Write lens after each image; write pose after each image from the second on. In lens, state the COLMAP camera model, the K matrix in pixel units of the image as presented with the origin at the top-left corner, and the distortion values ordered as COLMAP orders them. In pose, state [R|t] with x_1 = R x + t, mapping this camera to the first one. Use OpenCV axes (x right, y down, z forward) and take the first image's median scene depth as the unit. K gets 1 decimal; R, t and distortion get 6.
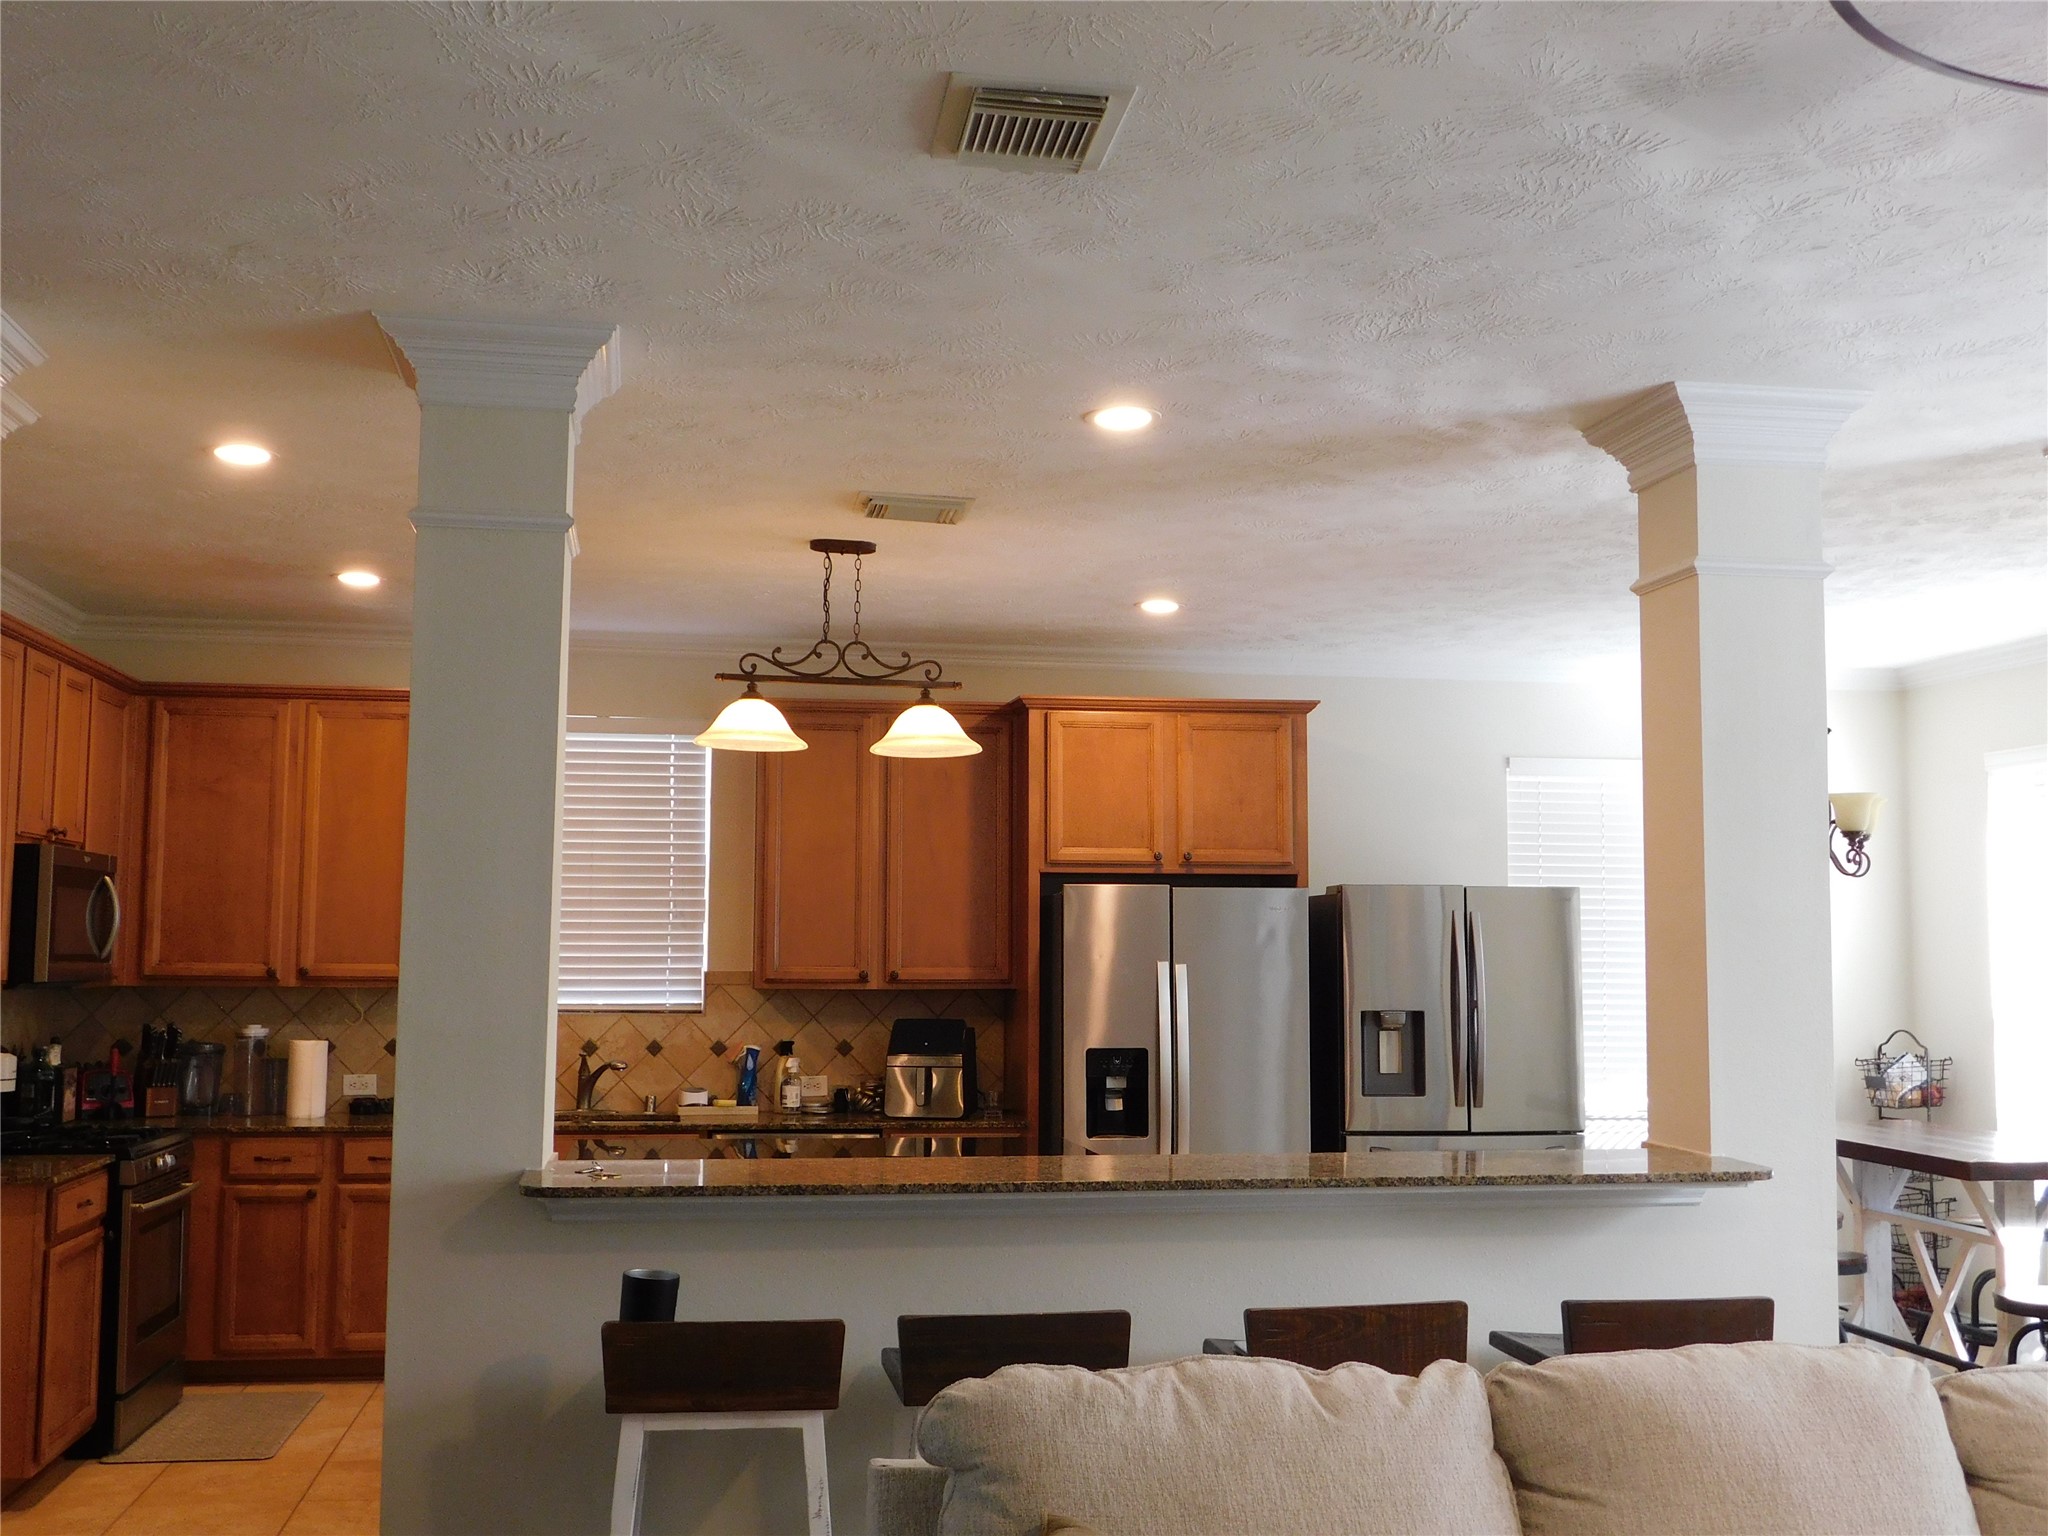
lens RADIAL K [[2141.9, 0, 1021.1], [0, 2141.9, 765.3], [0, 0, 1]] dist [-0.007367, 0.000000]
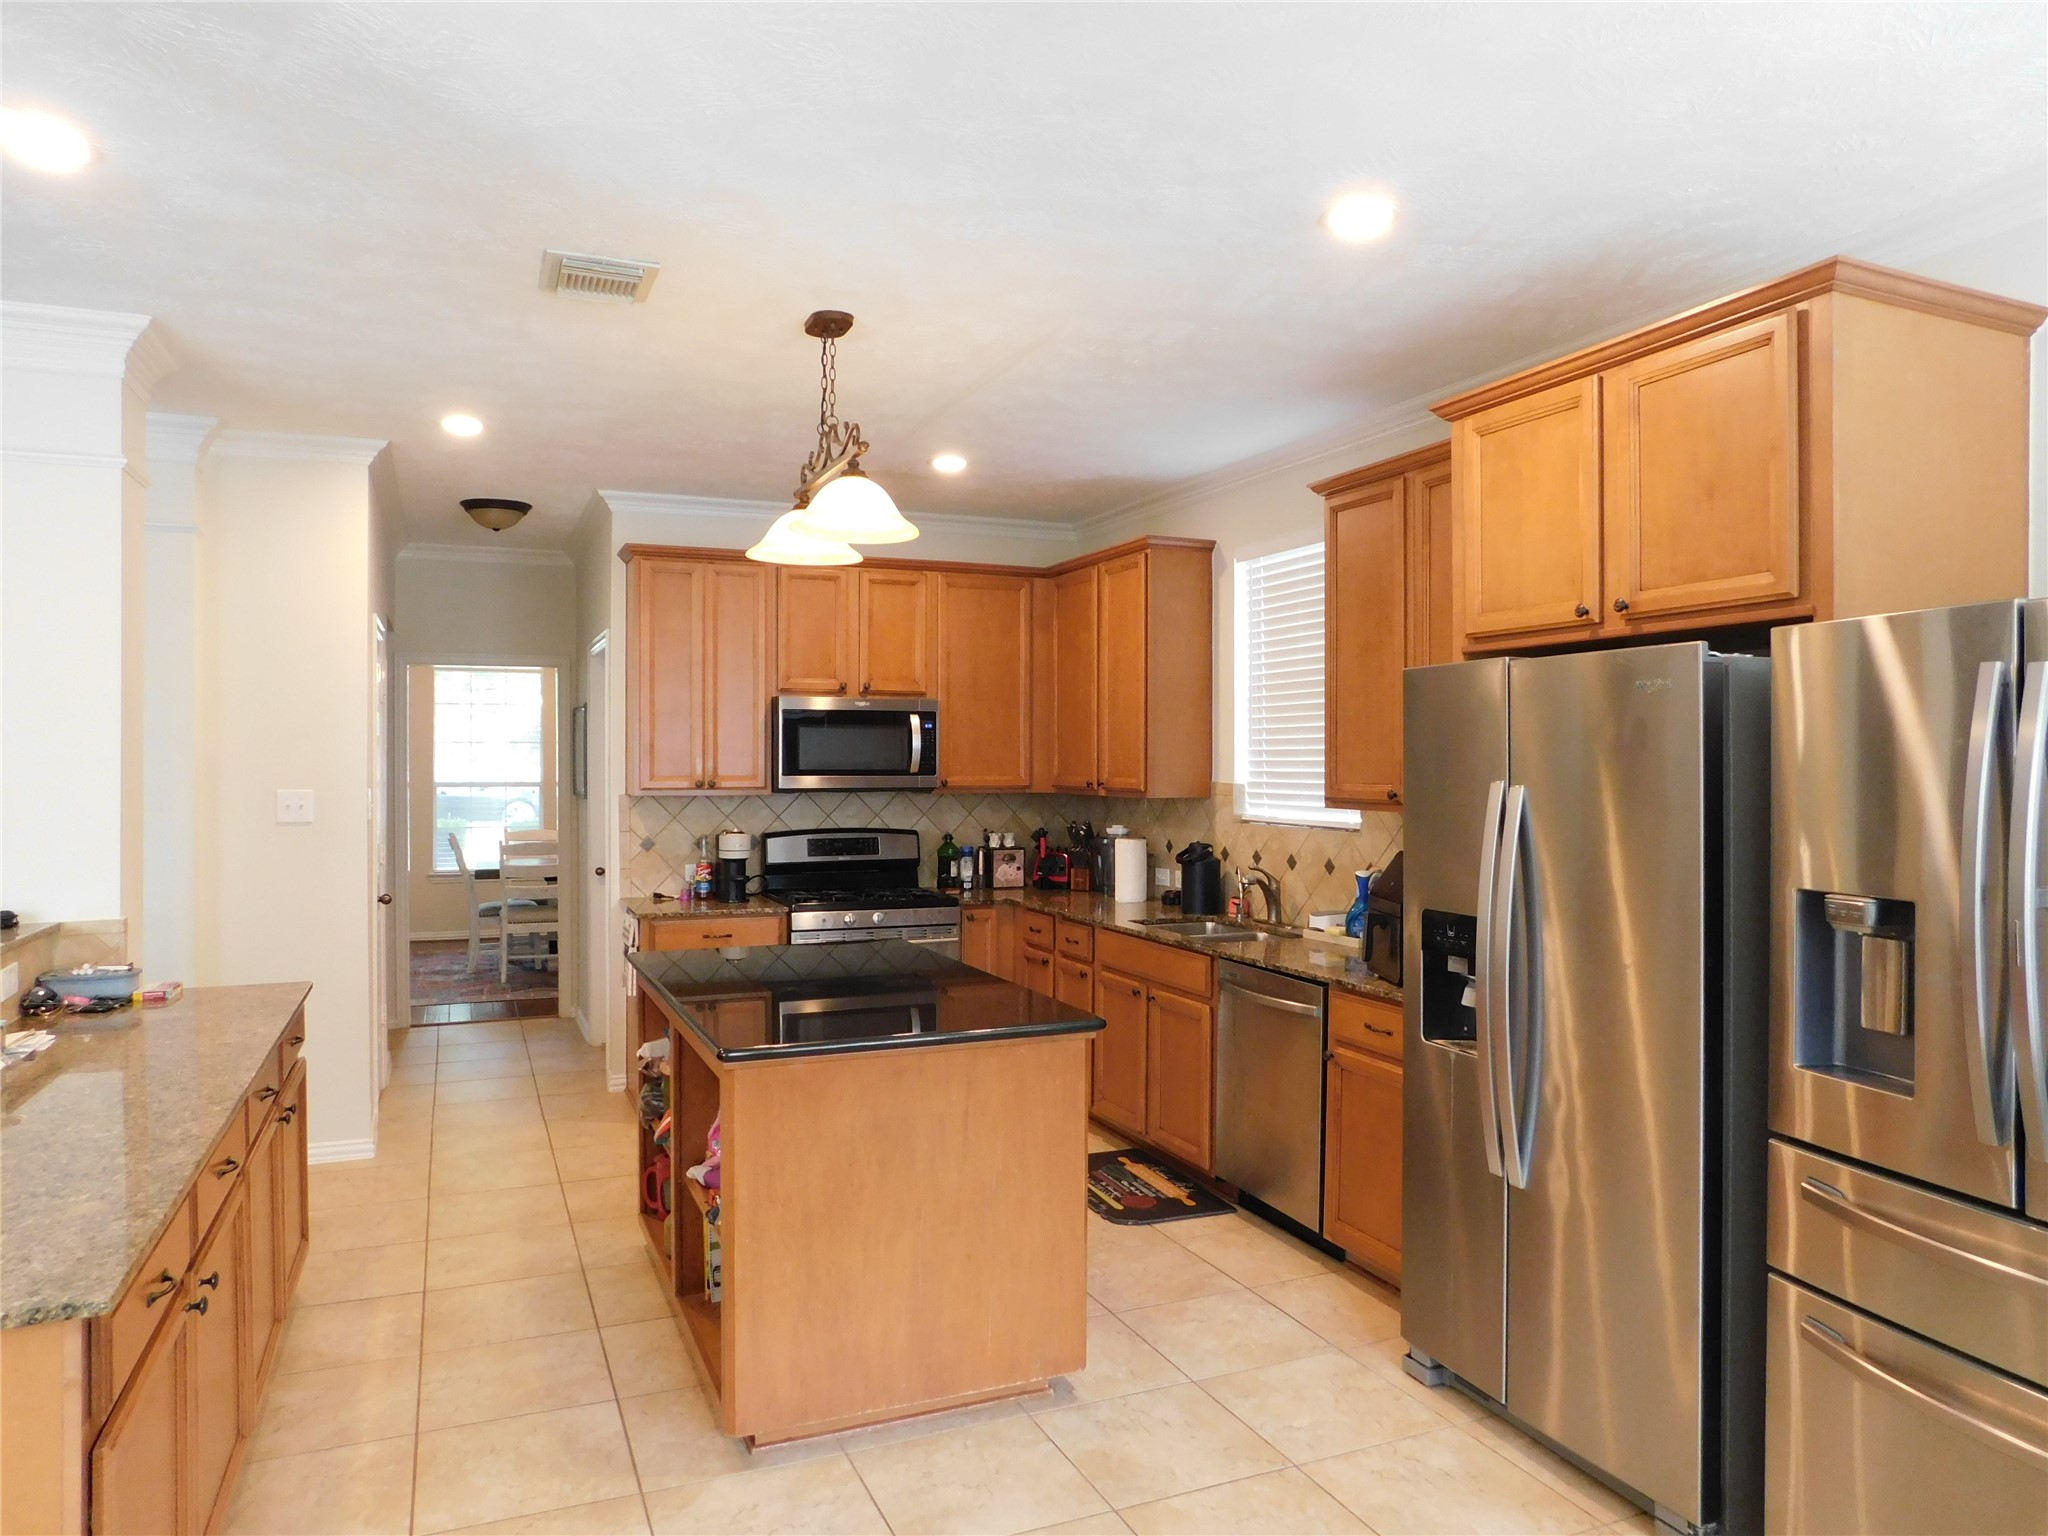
lens RADIAL K [[1346.9, 0, 1022.8], [0, 1346.9, 766.2], [0, 0, 1]] dist [-0.051461, 0.028356]
pose [[0.248151, -0.001106, -0.968721, 0.376981], [0.082377, 0.996401, 0.019964, 0.063201], [0.965212, -0.084755, 0.247349, 0.717646]]
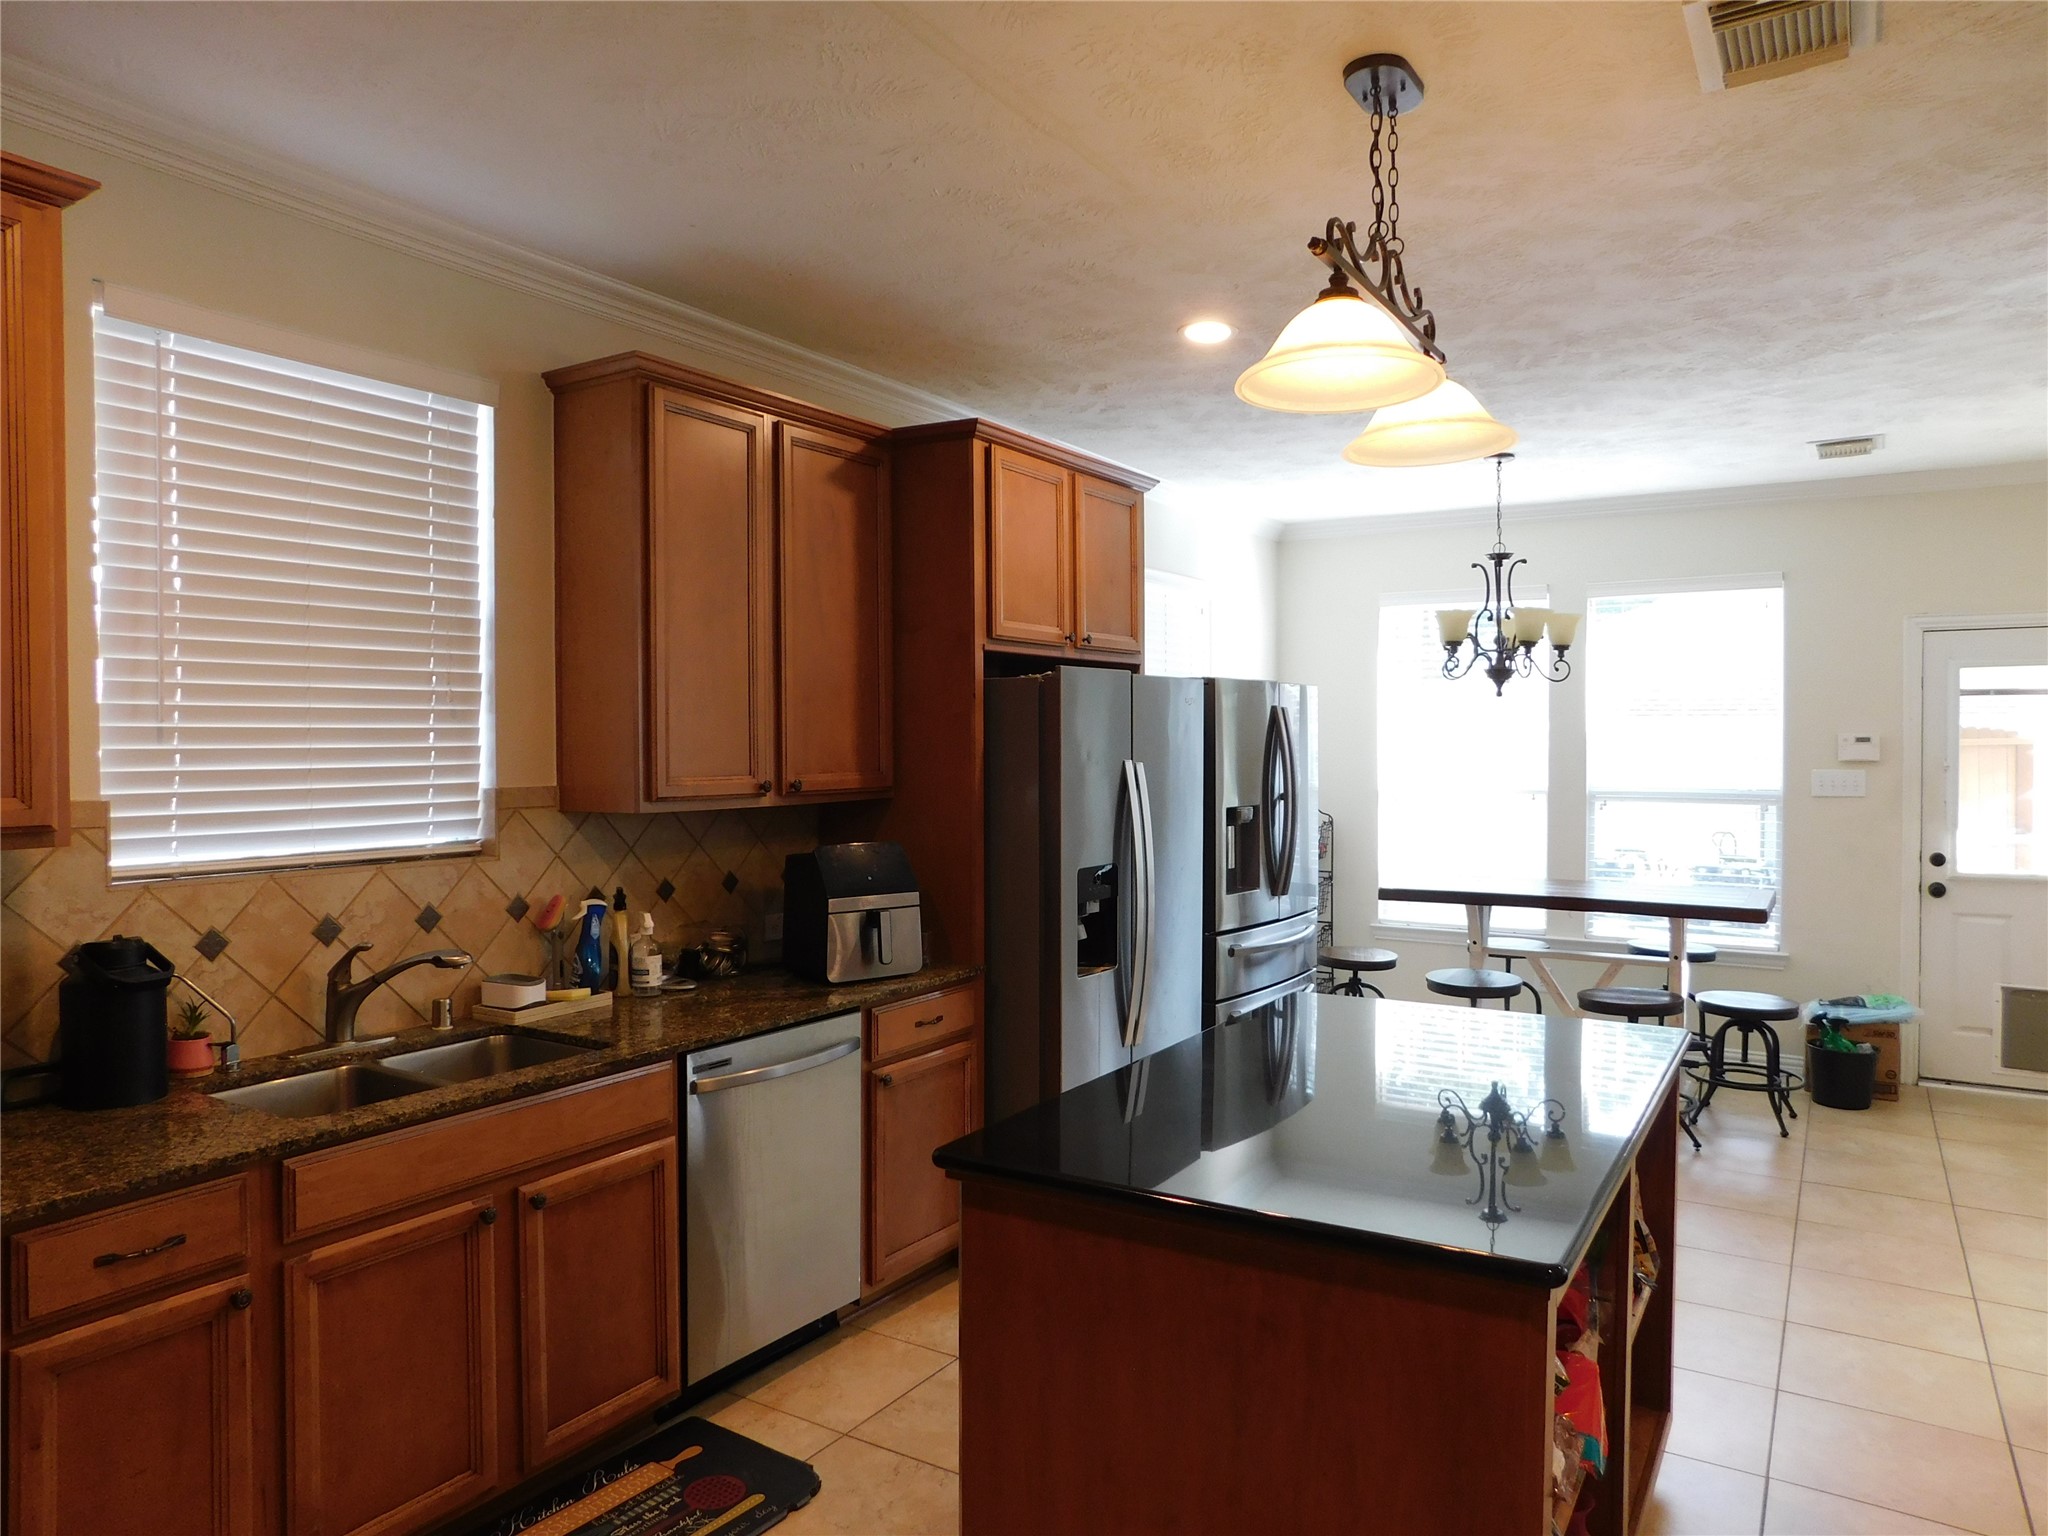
lens RADIAL K [[1346.9, 0, 1035.8], [0, 1346.9, 760.1], [0, 0, 1]] dist [-0.051461, 0.028356]
pose [[0.657086, -0.019055, 0.753575, -0.337390], [-0.058947, 0.995320, 0.076567, 0.049220], [-0.751508, -0.094732, 0.652887, 0.630837]]
